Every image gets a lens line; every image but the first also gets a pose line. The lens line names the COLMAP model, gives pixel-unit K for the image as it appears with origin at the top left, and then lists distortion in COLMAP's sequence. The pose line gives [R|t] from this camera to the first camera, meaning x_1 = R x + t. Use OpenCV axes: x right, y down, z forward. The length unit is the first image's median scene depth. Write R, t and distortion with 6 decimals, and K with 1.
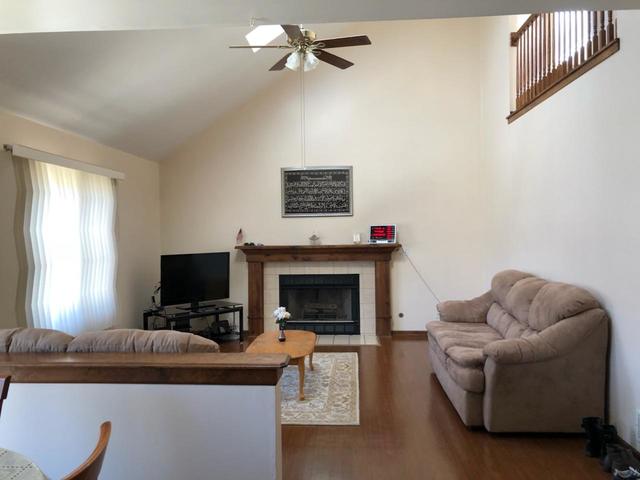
lens RADIAL K [[514.7, 0, 316.0], [0, 514.7, 238.8], [0, 0, 1]] dist [0.029077, 0.003719]
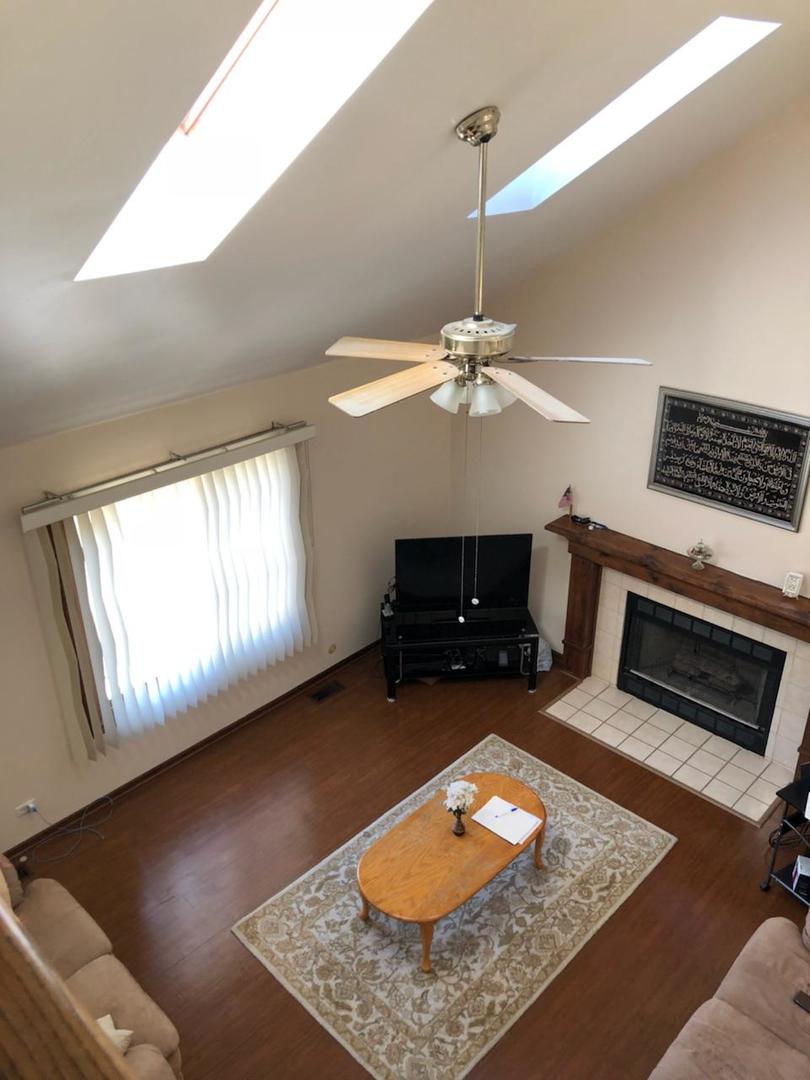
lens RADIAL K [[868.6, 0, 405.2], [0, 868.6, 543.3], [0, 0, 1]] dist [0.029077, 0.003719]
pose [[0.762979, 0.297274, -0.574014, 0.239683], [-0.007557, 0.892025, 0.451923, -0.358286], [0.646379, -0.340470, 0.682843, 0.295551]]
